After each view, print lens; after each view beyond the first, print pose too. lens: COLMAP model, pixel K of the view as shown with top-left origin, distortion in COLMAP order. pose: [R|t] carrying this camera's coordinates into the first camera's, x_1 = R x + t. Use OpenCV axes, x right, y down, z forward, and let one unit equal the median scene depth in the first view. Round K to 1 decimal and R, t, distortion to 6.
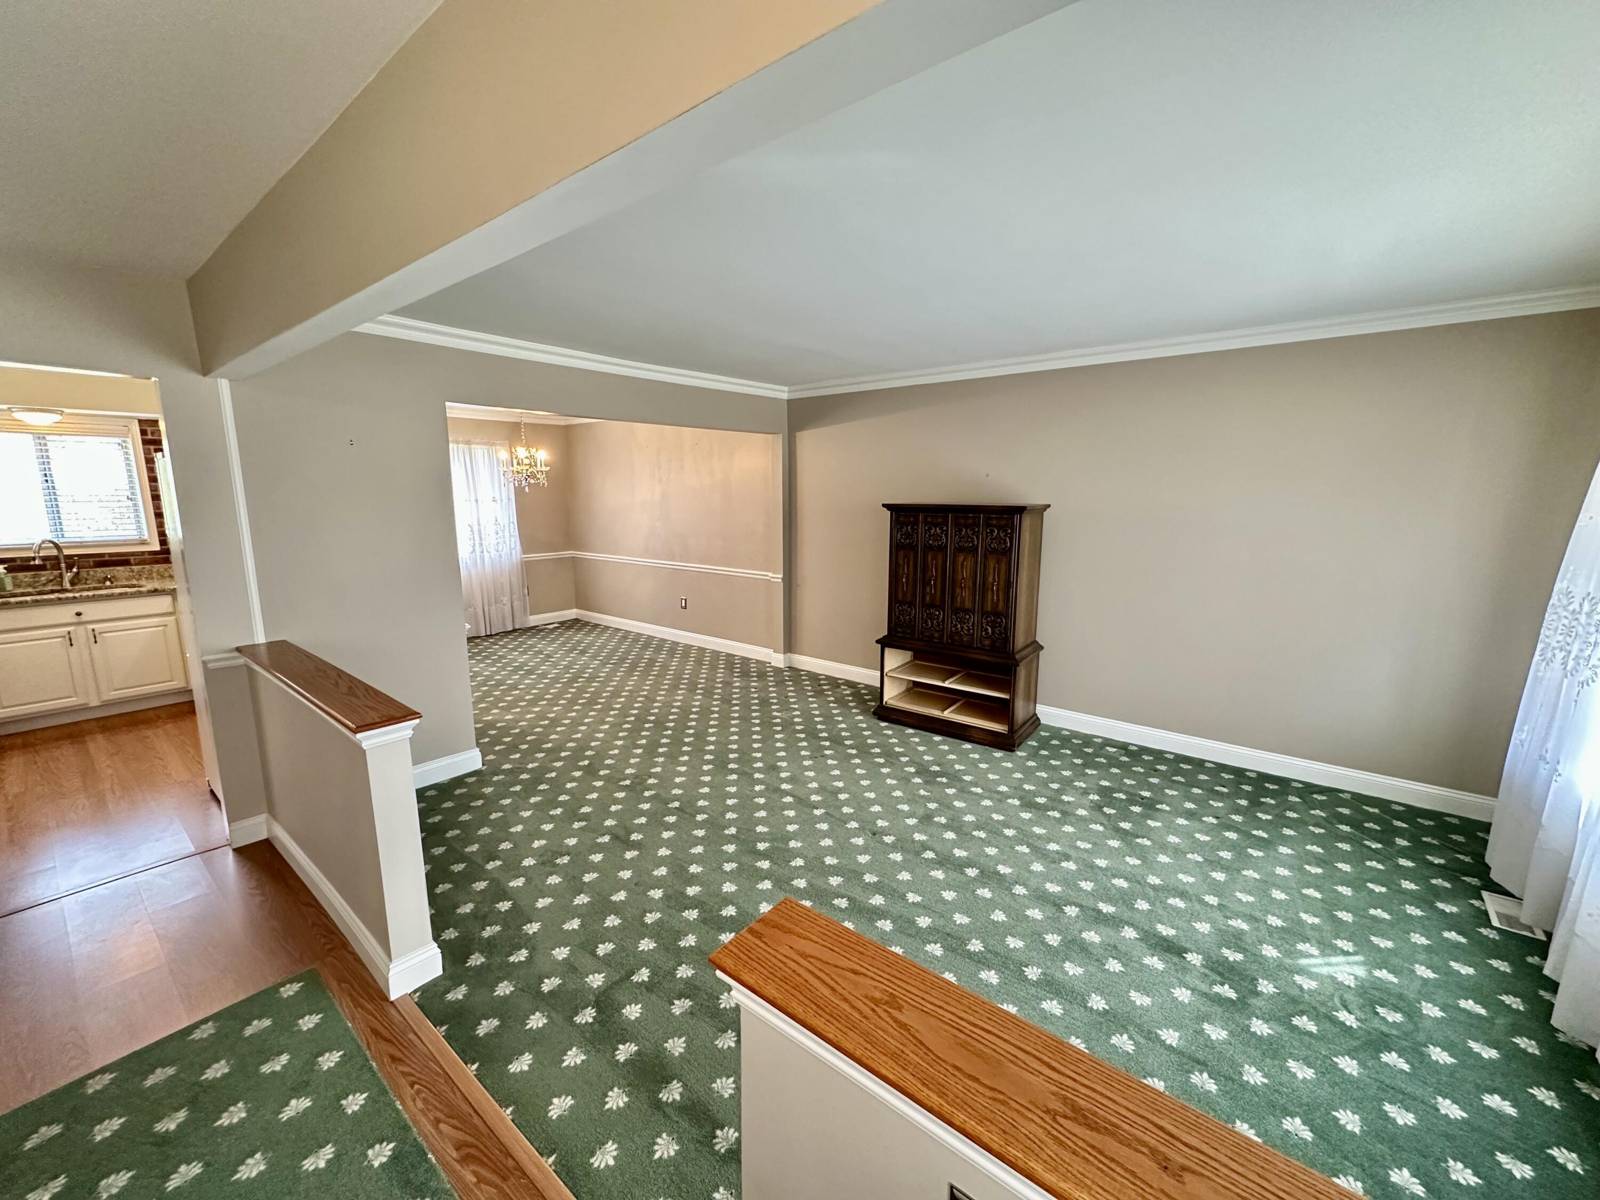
lens RADIAL K [[643.1, 0, 799.2], [0, 643.1, 604.0], [0, 0, 1]] dist [-0.000048, 0.000030]
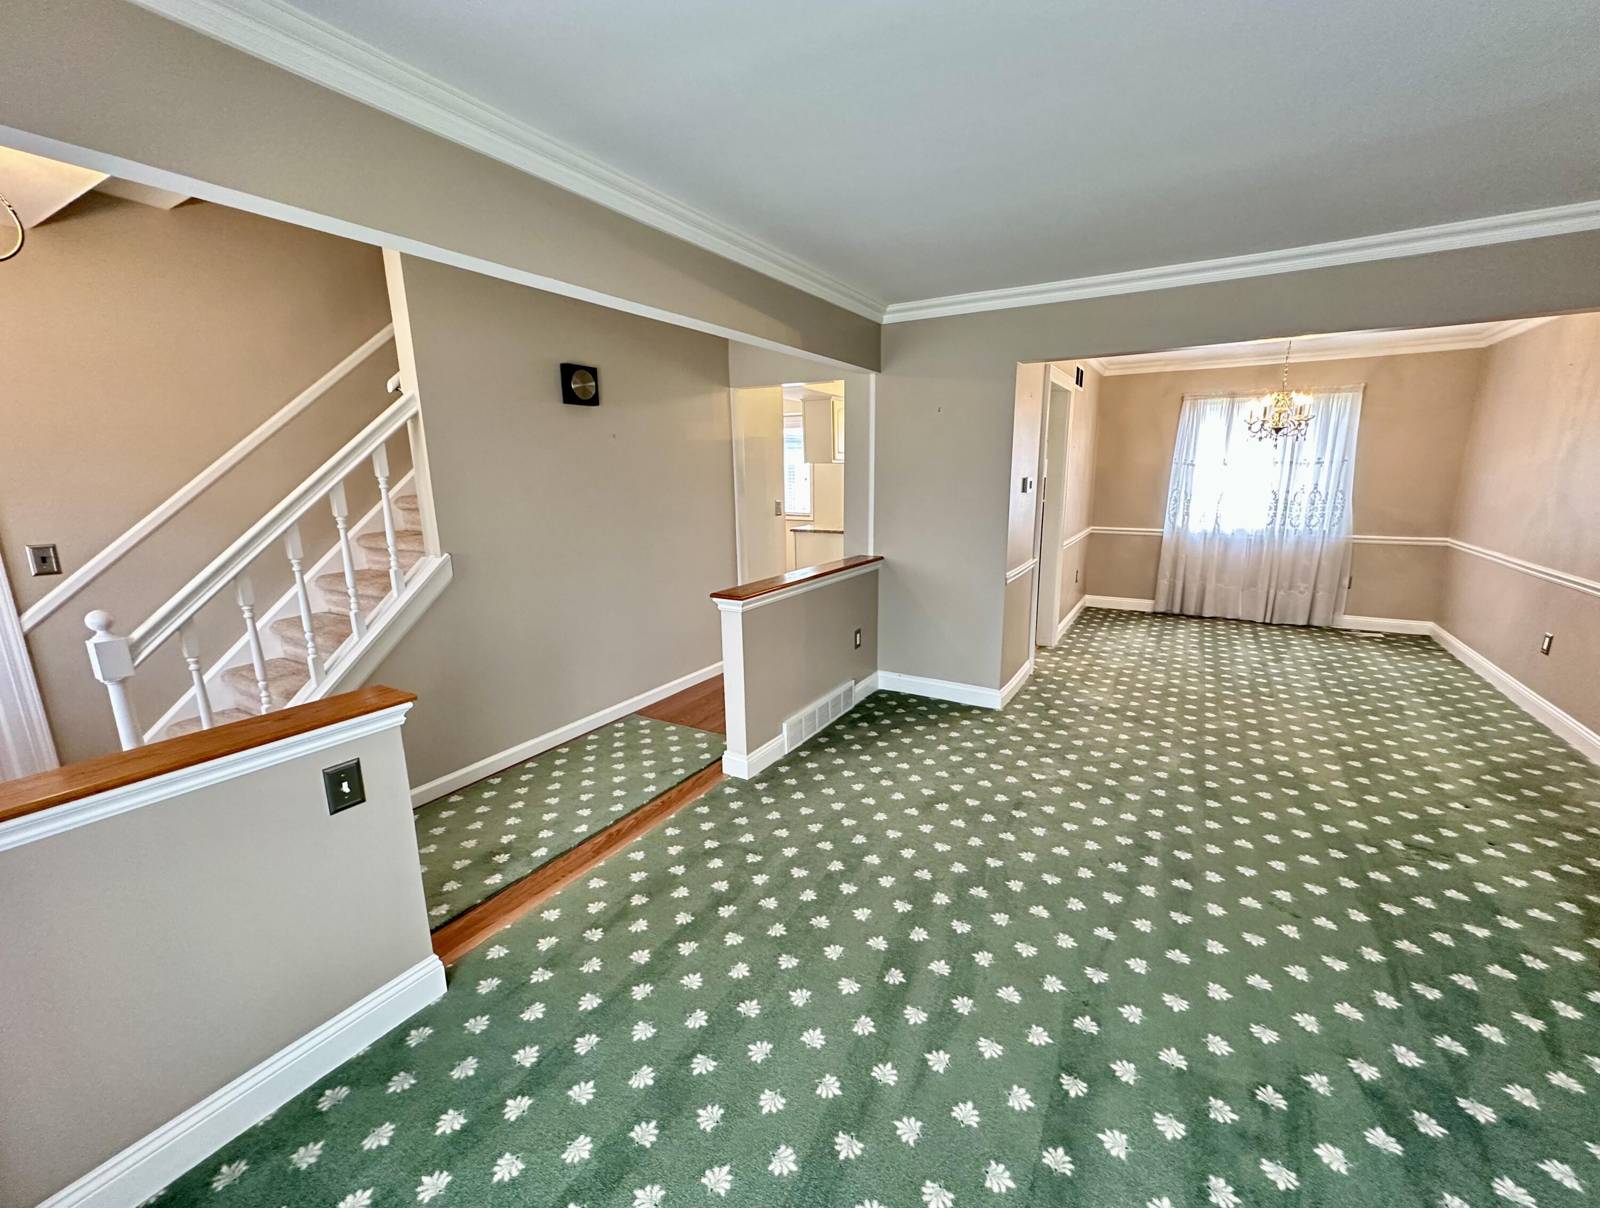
lens RADIAL K [[648.0, 0, 803.5], [0, 648.0, 608.4], [0, 0, 1]] dist [0.001698, 0.000040]
pose [[0.152035, 0.208227, -0.966192, 0.463596], [-0.161965, 0.969590, 0.183473, -0.053555], [0.975014, 0.128595, 0.181138, 0.464914]]
